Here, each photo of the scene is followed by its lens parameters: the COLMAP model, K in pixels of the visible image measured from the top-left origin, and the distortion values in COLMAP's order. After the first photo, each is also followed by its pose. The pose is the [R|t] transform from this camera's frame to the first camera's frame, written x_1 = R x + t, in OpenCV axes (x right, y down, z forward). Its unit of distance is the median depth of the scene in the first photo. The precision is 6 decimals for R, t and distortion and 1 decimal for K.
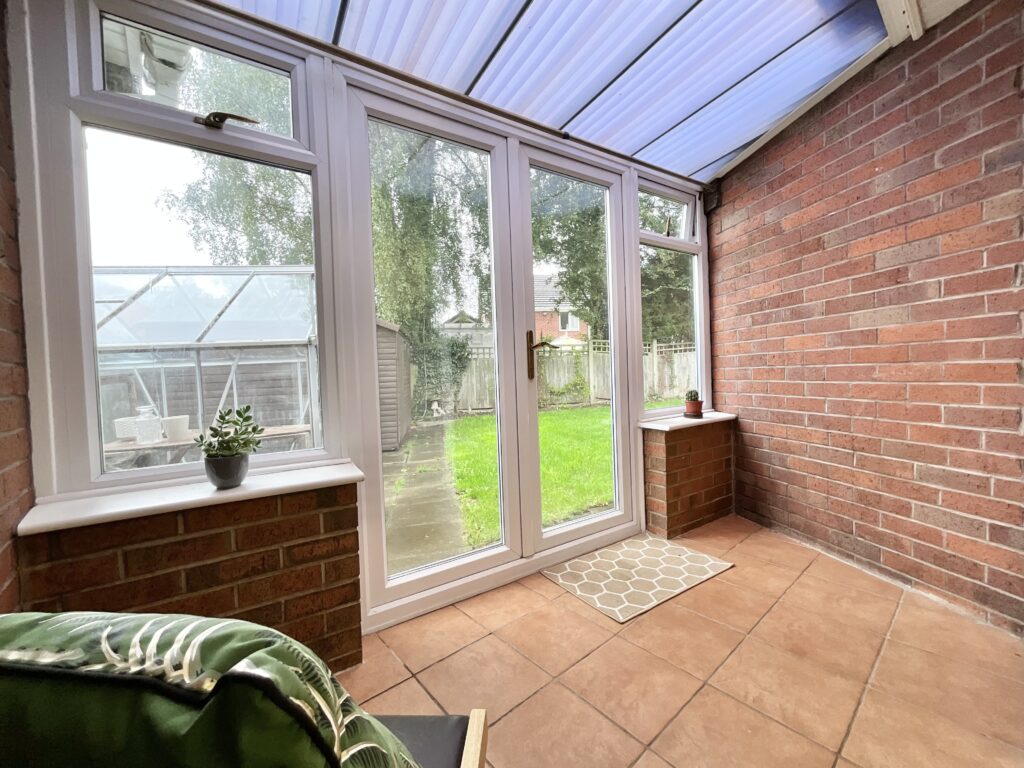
lens RADIAL K [[415.6, 0, 508.4], [0, 415.6, 383.4], [0, 0, 1]] dist [-0.003116, 0.001143]
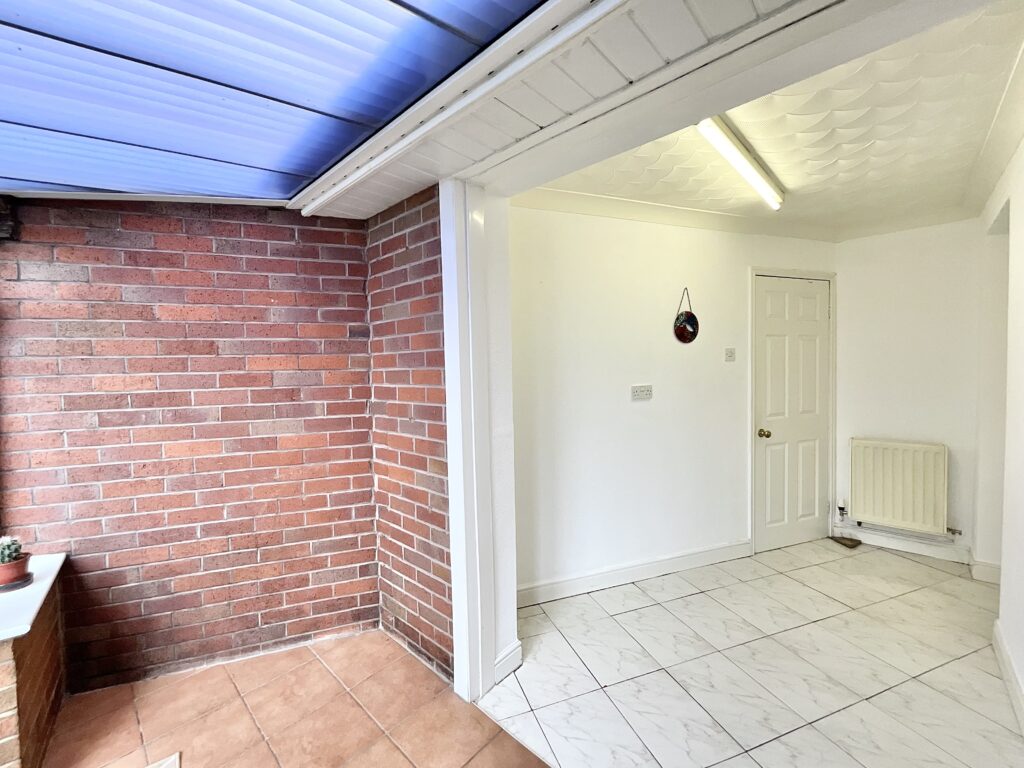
lens RADIAL K [[415.6, 0, 508.2], [0, 415.6, 381.2], [0, 0, 1]] dist [-0.003116, 0.001143]
pose [[-0.128567, 0.002161, 0.991698, -0.340027], [0.048560, 0.998812, 0.004119, -0.257045], [-0.990511, 0.048686, -0.128520, 0.495822]]
